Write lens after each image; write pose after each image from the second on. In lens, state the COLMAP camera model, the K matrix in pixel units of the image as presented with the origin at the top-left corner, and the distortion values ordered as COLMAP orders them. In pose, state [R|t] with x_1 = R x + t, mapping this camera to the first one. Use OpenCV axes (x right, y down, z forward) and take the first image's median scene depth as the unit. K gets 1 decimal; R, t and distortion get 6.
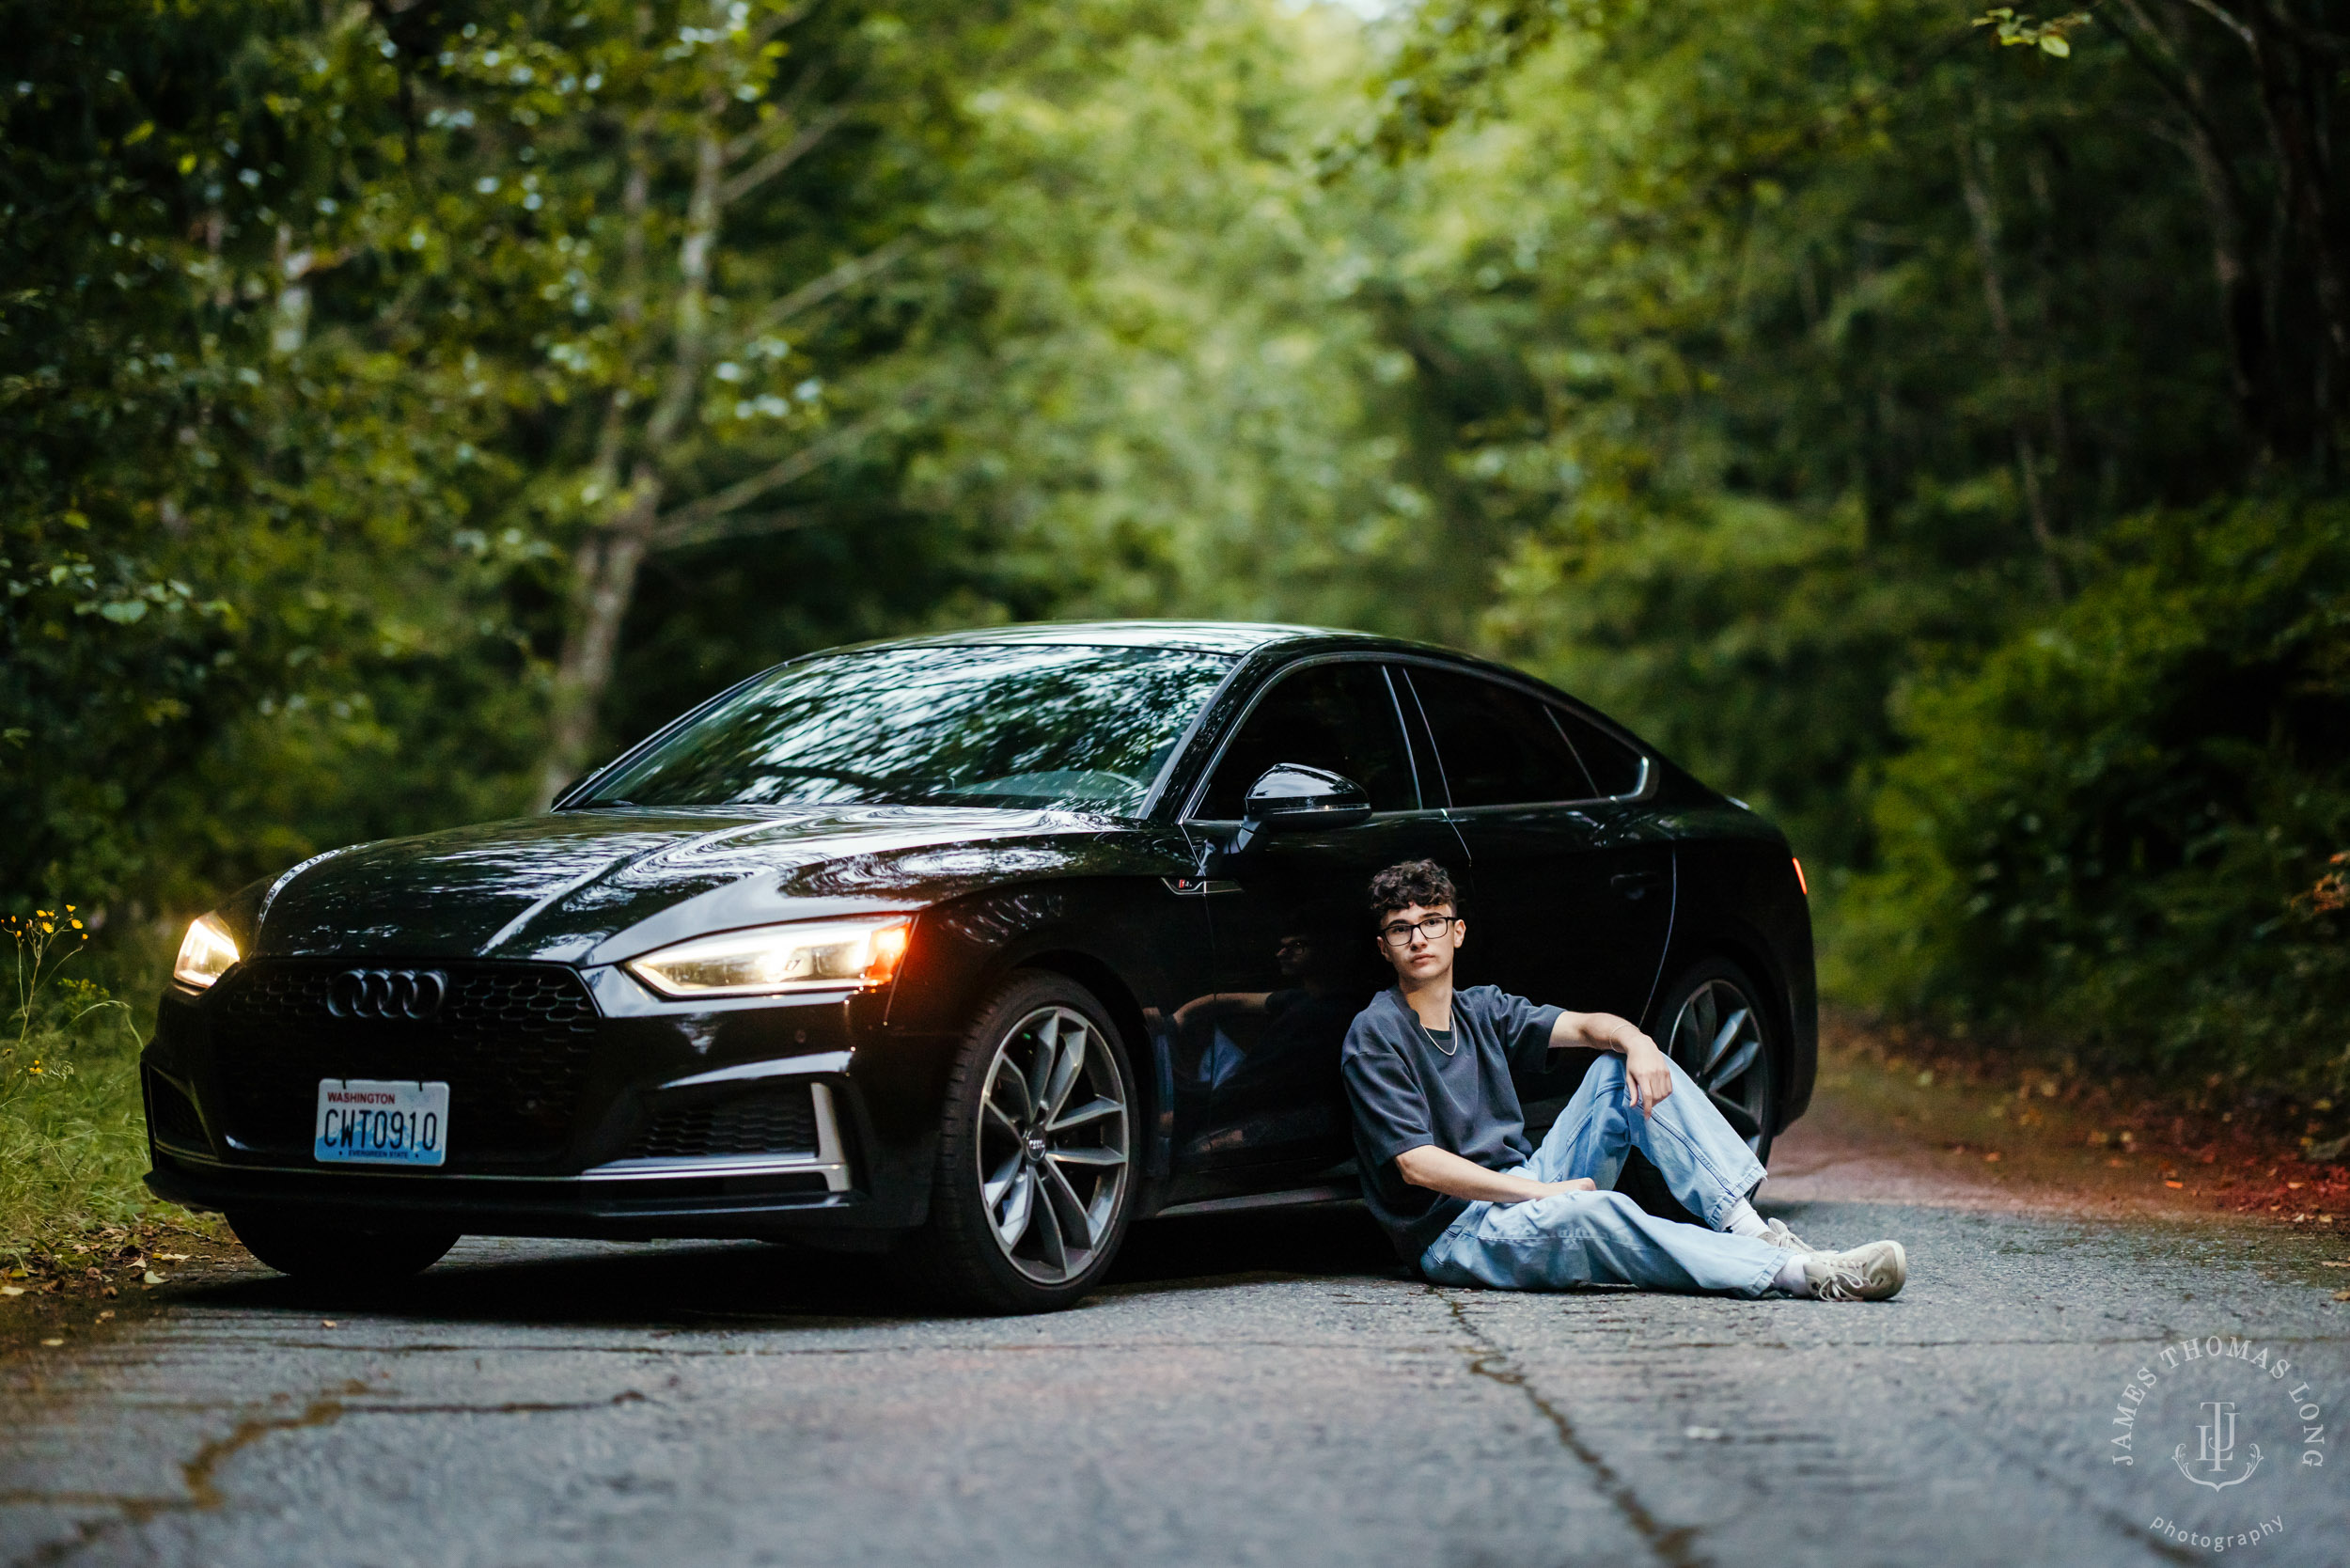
lens RADIAL K [[5674.9, 0, 1175.0], [0, 5674.9, 784.0], [0, 0, 1]] dist [0.062772, -0.298796]
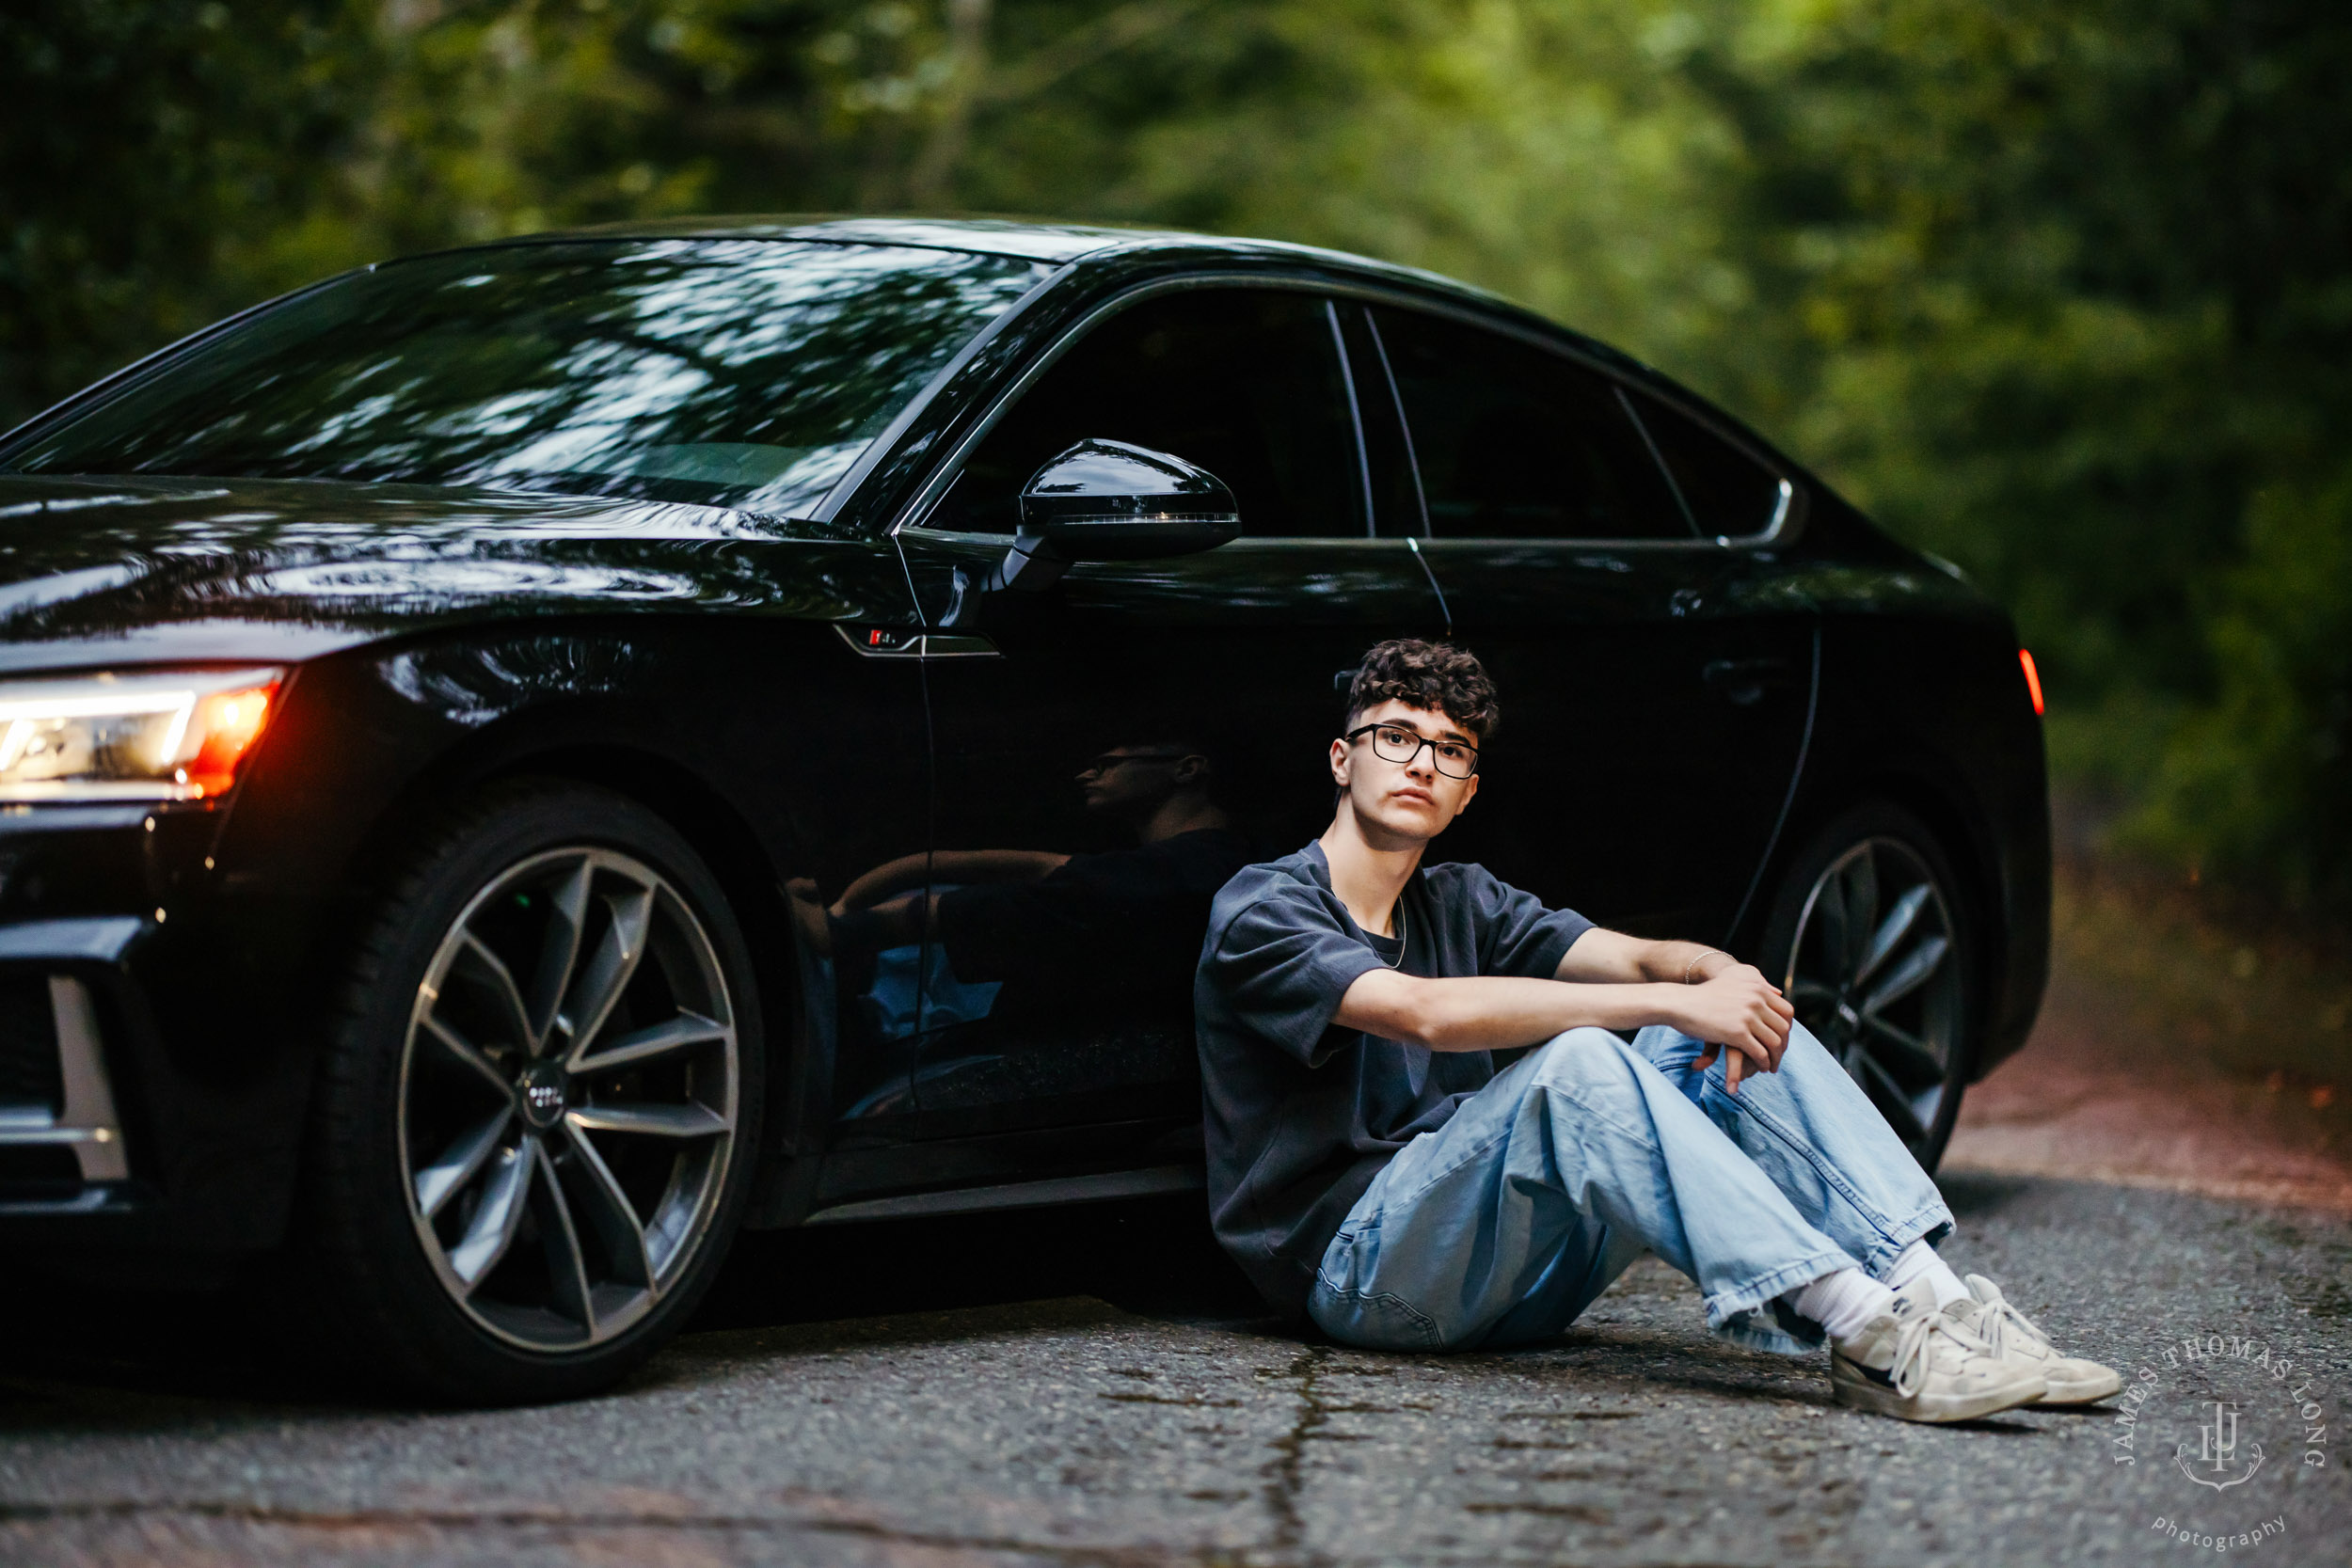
lens RADIAL K [[5679.0, 0, 1176.0], [0, 5679.0, 784.0], [0, 0, 1]] dist [0.062772, -0.298796]
pose [[0.997423, 0.038871, -0.060295, 0.063554], [-0.036831, 0.998723, 0.034595, 0.011108], [0.061562, -0.032285, 0.997581, 0.423141]]
